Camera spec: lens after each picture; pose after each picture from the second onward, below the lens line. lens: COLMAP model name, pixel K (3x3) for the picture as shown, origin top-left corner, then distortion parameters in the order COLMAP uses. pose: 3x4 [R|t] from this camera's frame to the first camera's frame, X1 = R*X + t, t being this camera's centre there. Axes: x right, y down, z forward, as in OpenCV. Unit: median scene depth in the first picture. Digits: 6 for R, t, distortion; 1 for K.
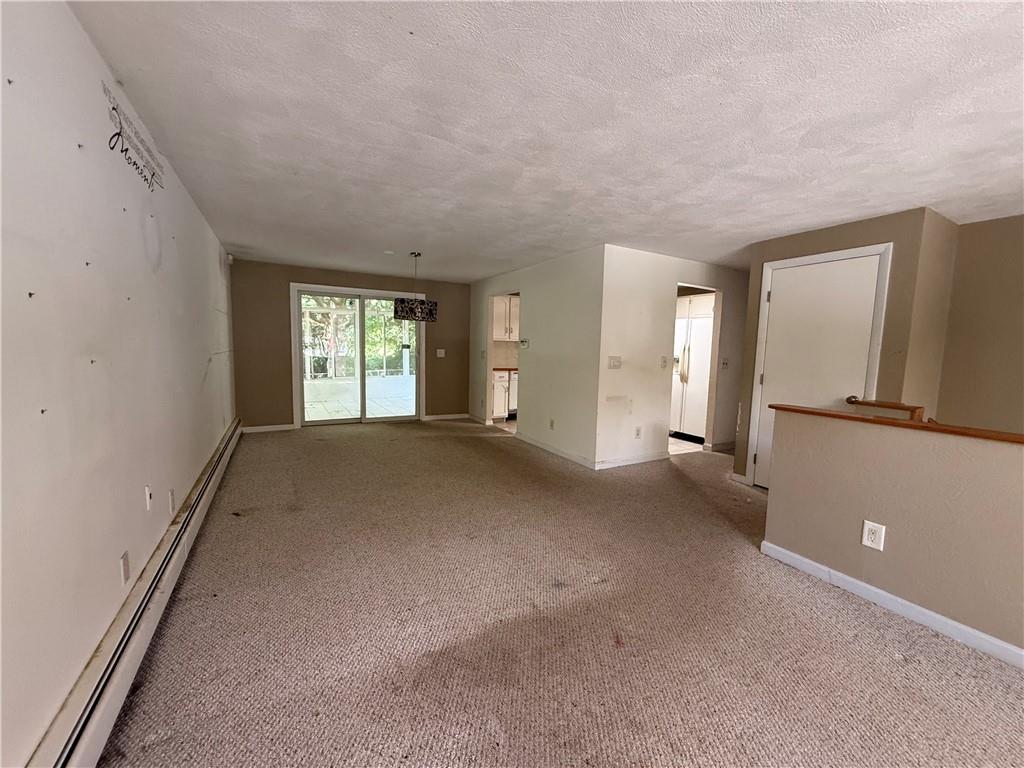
lens RADIAL K [[408.2, 0, 511.3], [0, 408.2, 386.4], [0, 0, 1]] dist [-0.000215, 0.000072]
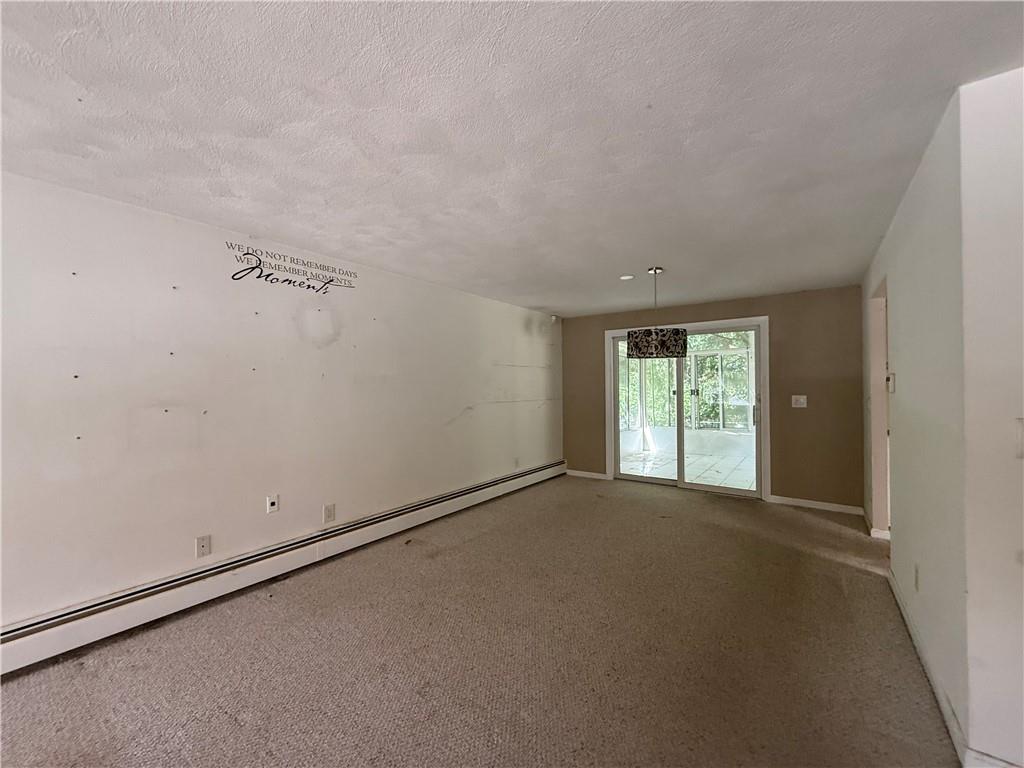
lens RADIAL K [[408.2, 0, 510.8], [0, 408.2, 385.6], [0, 0, 1]] dist [-0.000215, 0.000072]
pose [[0.414994, -0.031645, -0.909274, 0.390261], [-0.070830, 0.995238, -0.066963, -0.054021], [0.907063, 0.092193, 0.410777, 0.567377]]
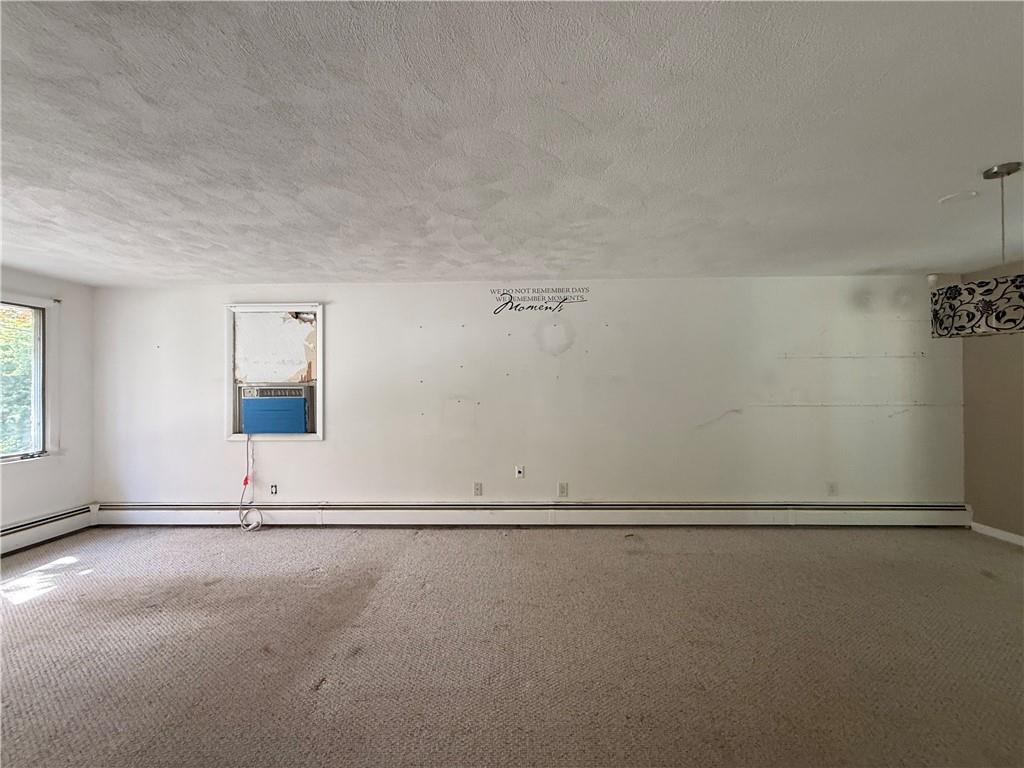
lens RADIAL K [[408.2, 0, 510.8], [0, 408.2, 386.0], [0, 0, 1]] dist [-0.000215, 0.000072]
pose [[-0.511132, -0.026952, -0.859080, 0.421197], [-0.090422, 0.995648, 0.022562, -0.092531], [0.854733, 0.089212, -0.511344, 0.969104]]
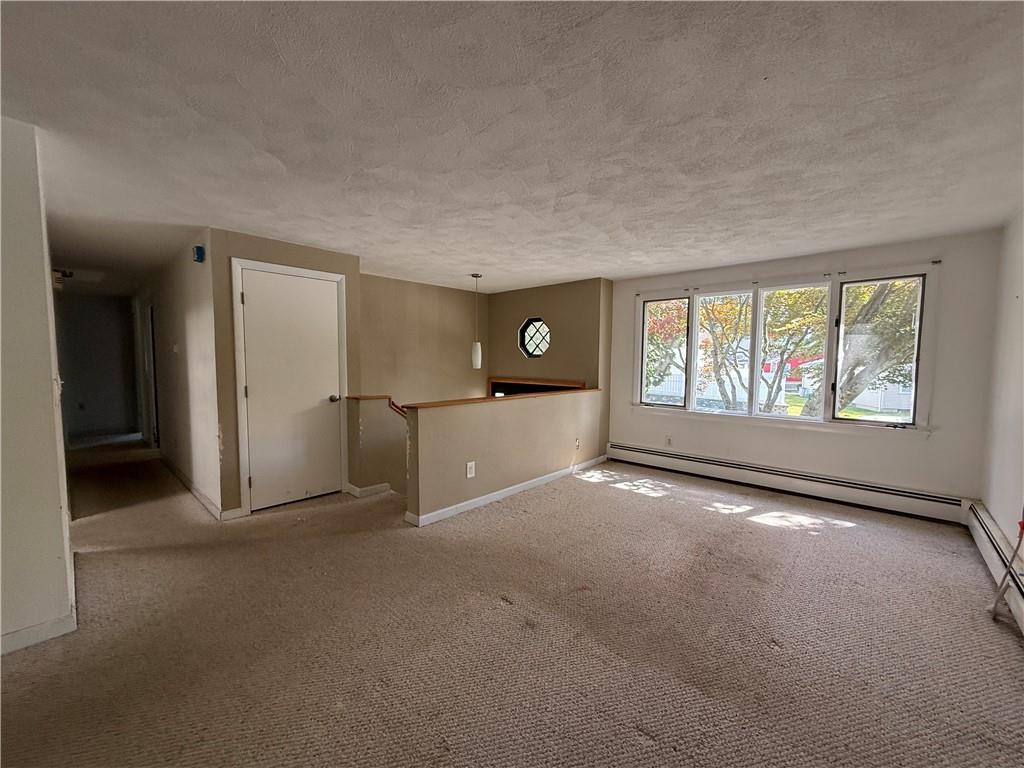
lens RADIAL K [[408.2, 0, 511.3], [0, 408.2, 387.3], [0, 0, 1]] dist [-0.000215, 0.000072]
pose [[-0.315693, -0.091787, 0.944411, -0.386458], [0.078235, 0.989403, 0.122312, -0.087412], [-0.945631, 0.112499, -0.305167, 0.709888]]
